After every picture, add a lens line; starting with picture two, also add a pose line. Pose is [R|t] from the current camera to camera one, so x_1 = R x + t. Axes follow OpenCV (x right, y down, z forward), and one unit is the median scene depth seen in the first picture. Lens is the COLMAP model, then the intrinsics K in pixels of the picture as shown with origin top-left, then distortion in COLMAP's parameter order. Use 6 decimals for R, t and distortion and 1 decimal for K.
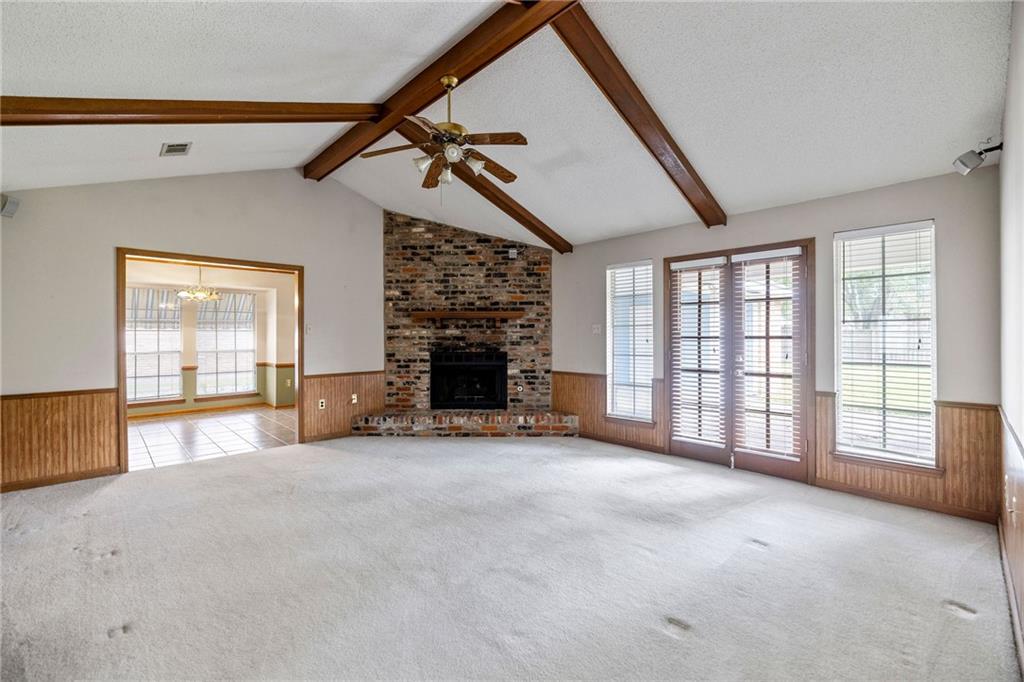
lens RADIAL K [[433.6, 0, 508.3], [0, 433.6, 337.2], [0, 0, 1]] dist [-0.001470, -0.000062]
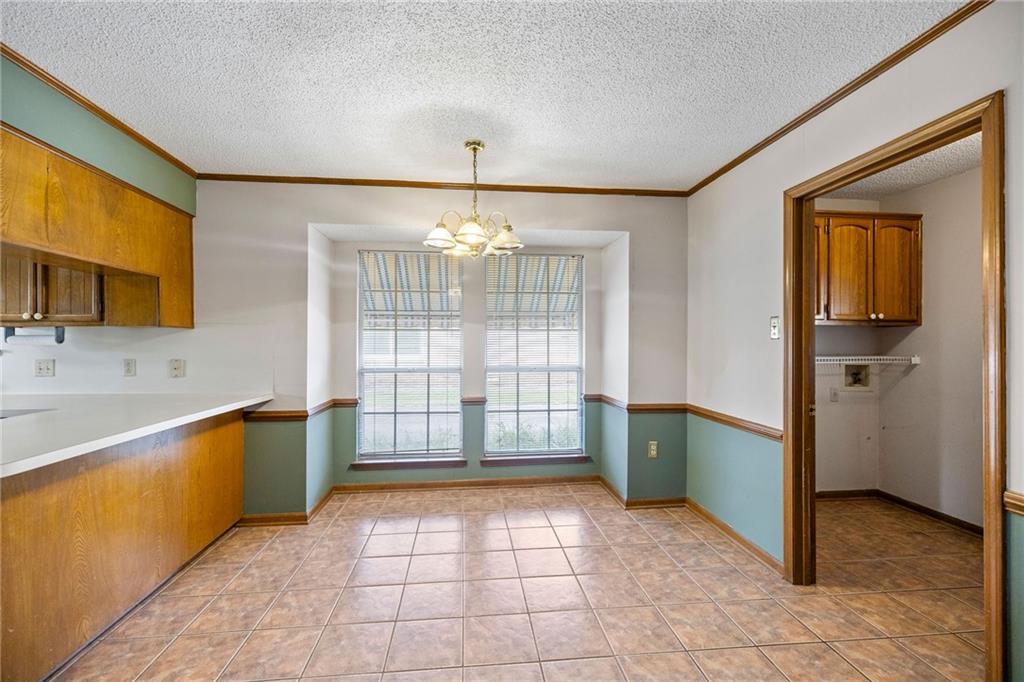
lens RADIAL K [[433.6, 0, 508.1], [0, 433.6, 339.5], [0, 0, 1]] dist [-0.001470, -0.000062]
pose [[0.800356, 0.003638, -0.599515, -0.977525], [-0.003876, 0.999992, 0.000893, -0.008948], [0.599513, 0.001609, 0.800363, 1.520135]]
